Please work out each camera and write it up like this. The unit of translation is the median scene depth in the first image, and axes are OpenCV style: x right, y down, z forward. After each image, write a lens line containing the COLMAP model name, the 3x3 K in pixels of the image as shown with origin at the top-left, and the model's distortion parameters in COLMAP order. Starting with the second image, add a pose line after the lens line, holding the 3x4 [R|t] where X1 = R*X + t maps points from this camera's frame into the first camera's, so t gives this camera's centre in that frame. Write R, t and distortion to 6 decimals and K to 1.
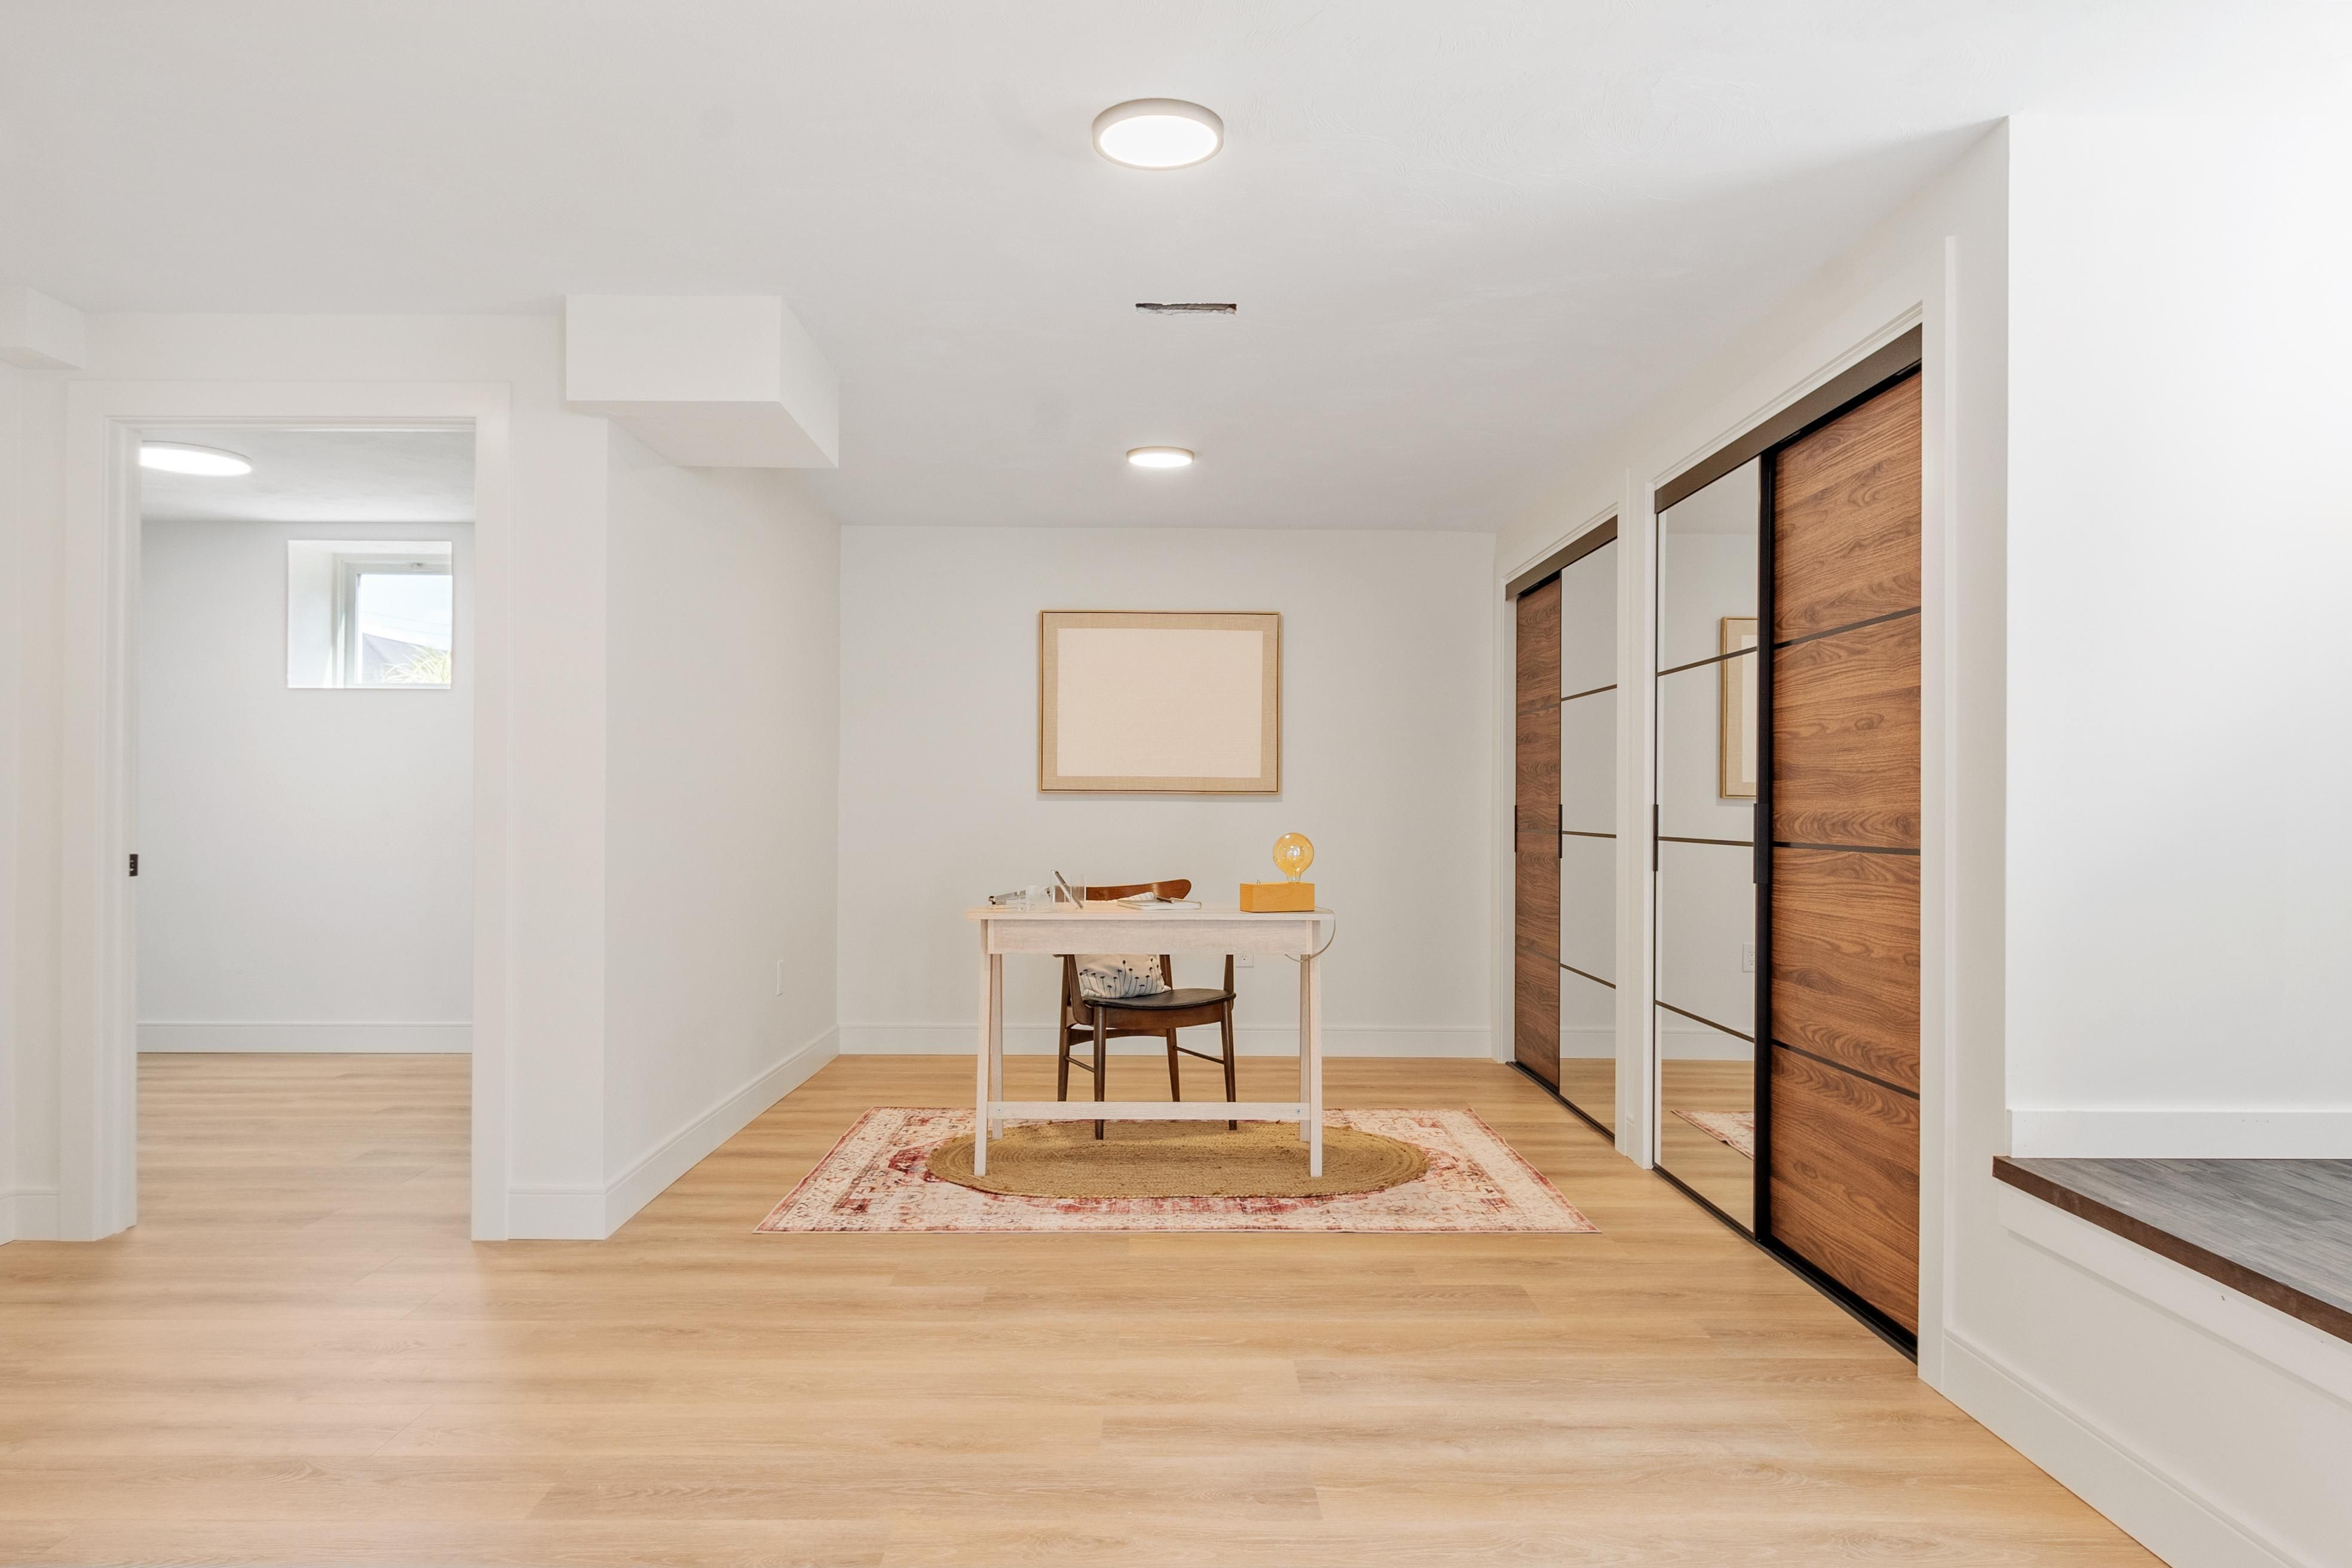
lens RADIAL K [[1509.5, 0, 1176.0], [0, 1509.5, 784.0], [0, 0, 1]] dist [0.000871, 0.000292]
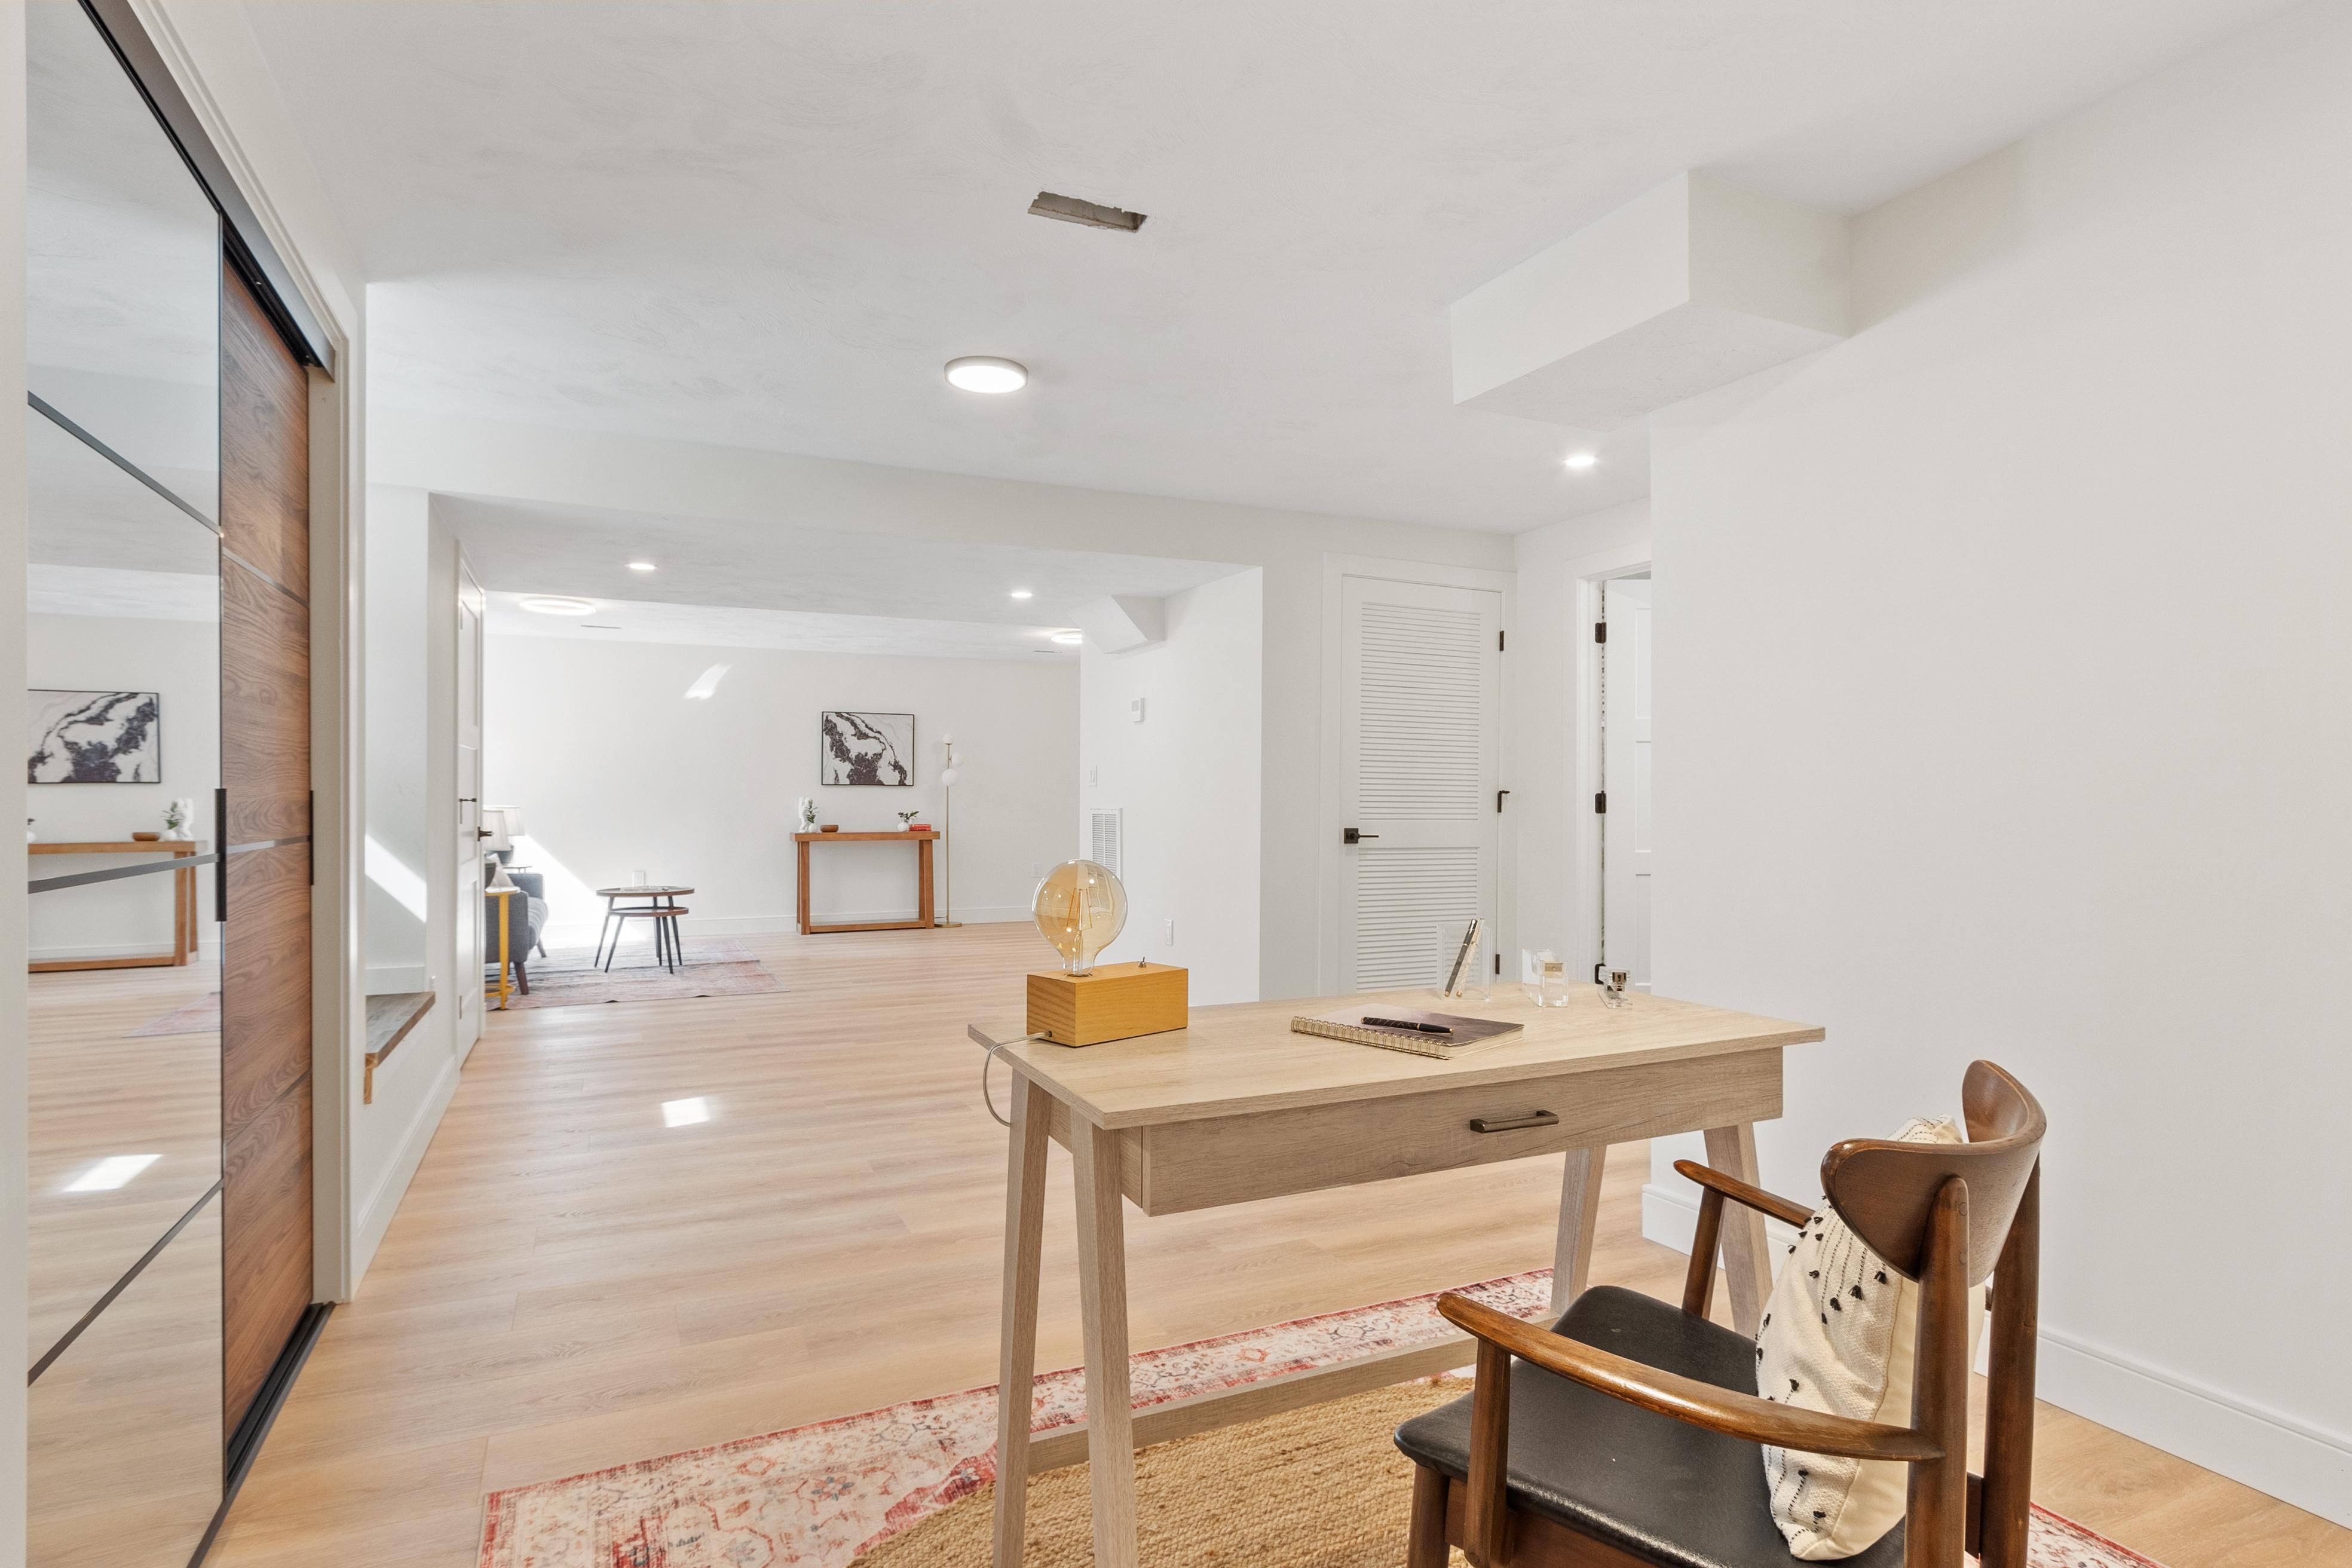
lens RADIAL K [[1187.6, 0, 1150.0], [0, 1187.6, 795.6], [0, 0, 1]] dist [0.001448, -0.000396]
pose [[-0.915357, -0.007198, -0.402579, 0.264239], [-0.001320, 0.999888, -0.014878, 0.025695], [0.402641, -0.013087, -0.915264, 1.769550]]
